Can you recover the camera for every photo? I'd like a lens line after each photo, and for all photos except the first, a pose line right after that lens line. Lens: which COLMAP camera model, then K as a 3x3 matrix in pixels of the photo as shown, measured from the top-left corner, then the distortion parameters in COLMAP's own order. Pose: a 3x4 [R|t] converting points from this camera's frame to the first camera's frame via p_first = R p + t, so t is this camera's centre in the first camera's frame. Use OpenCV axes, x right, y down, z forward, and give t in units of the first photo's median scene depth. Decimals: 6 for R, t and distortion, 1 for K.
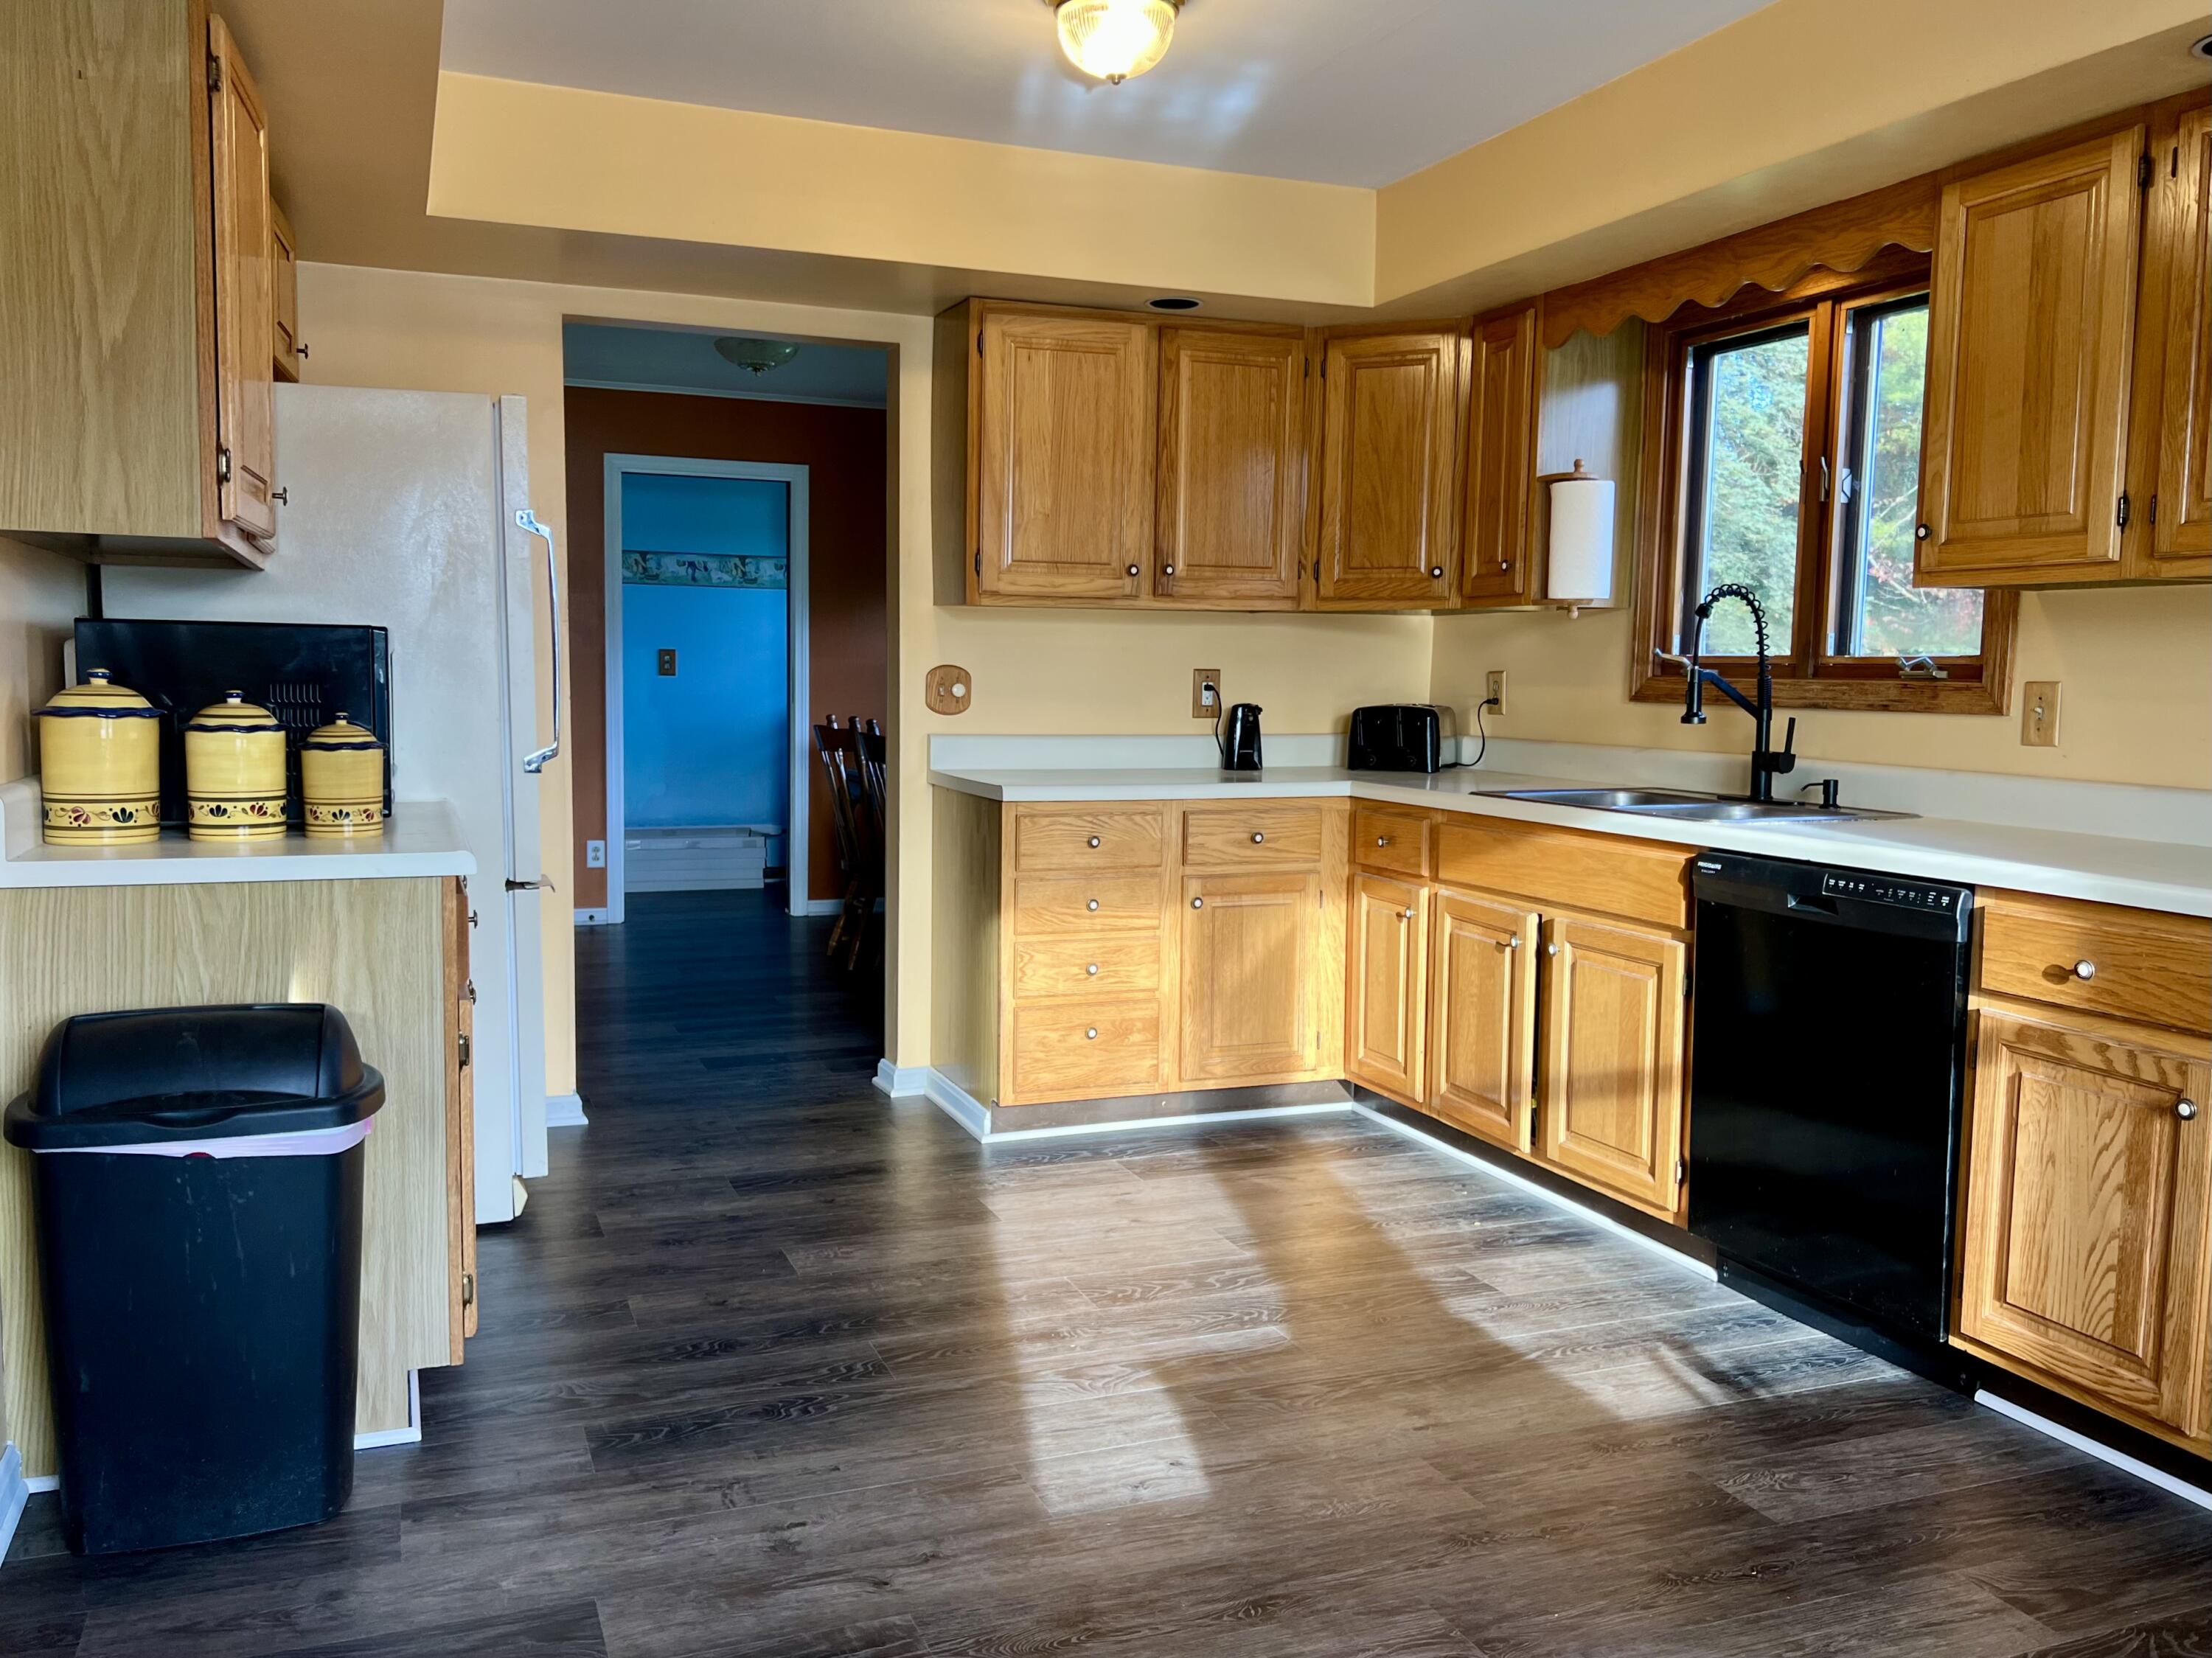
lens RADIAL K [[1703.5, 0, 1112.0], [0, 1703.5, 806.9], [0, 0, 1]] dist [0.045426, -0.064318]
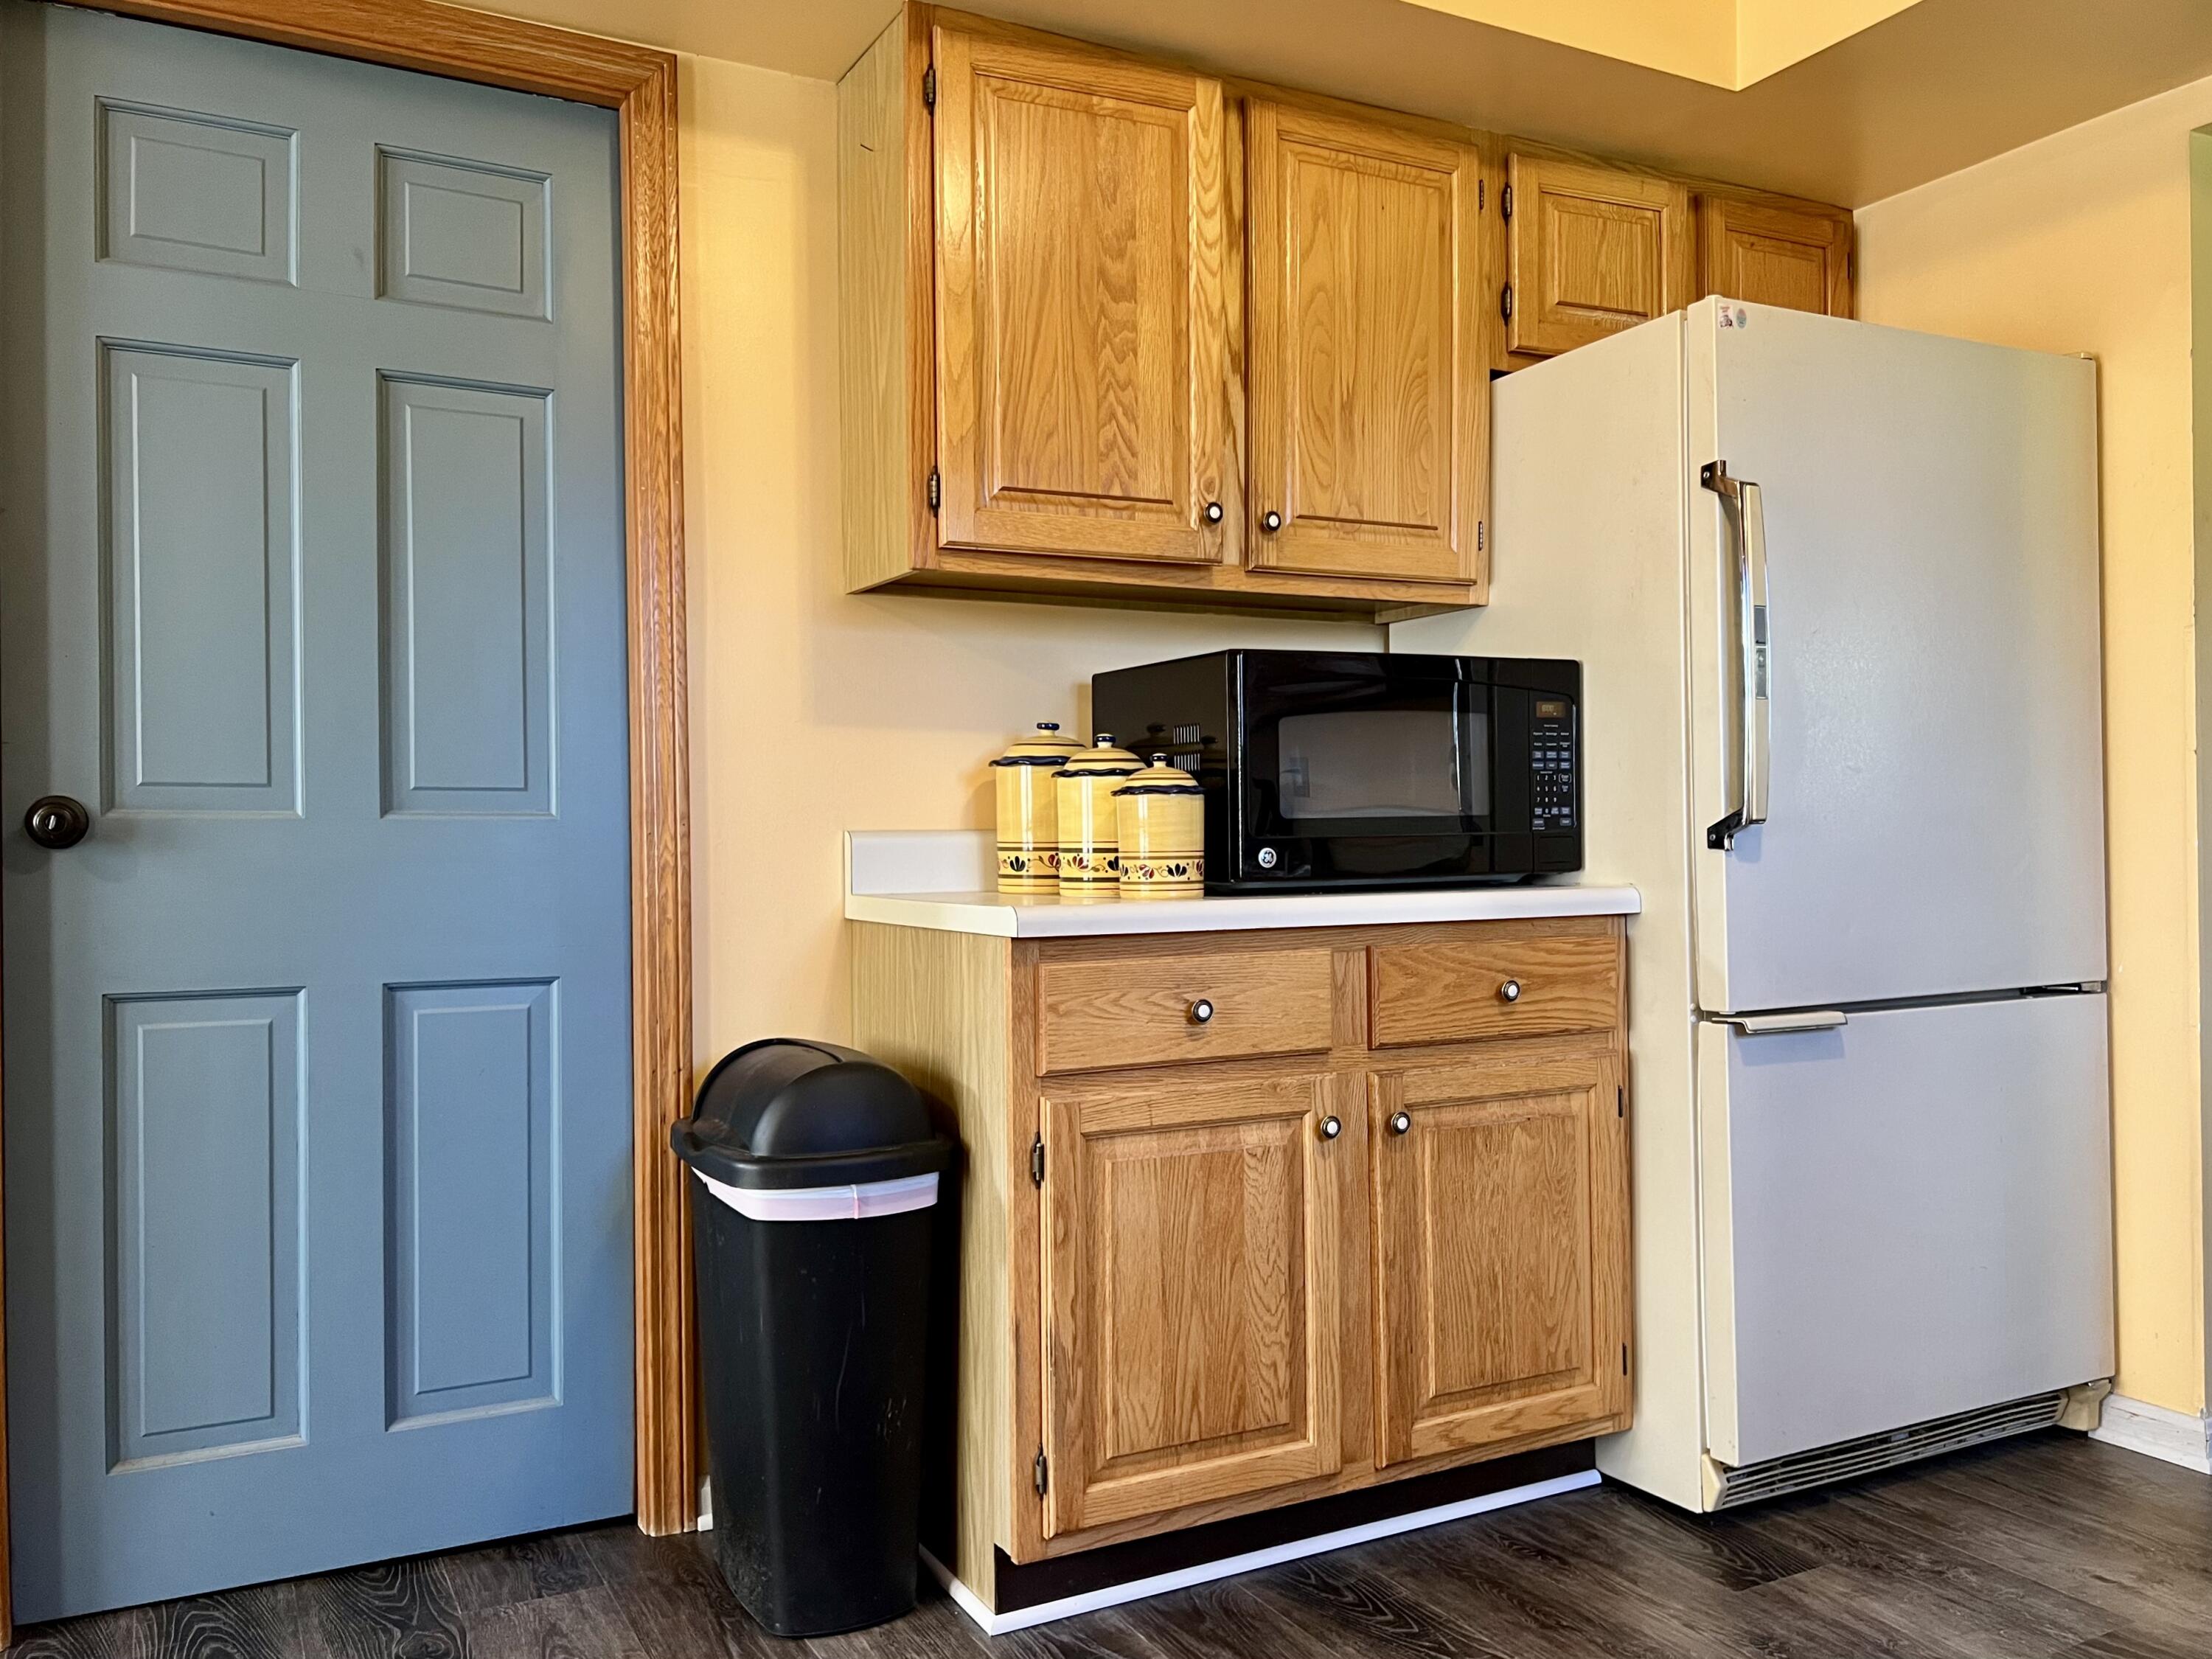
lens RADIAL K [[1703.6, 0, 1105.4], [0, 1703.6, 814.0], [0, 0, 1]] dist [0.045426, -0.064318]
pose [[0.126486, -0.011483, -0.991902, 0.370663], [-0.064908, 0.997694, -0.019828, -0.005469], [0.989842, 0.066891, 0.125449, 0.836725]]
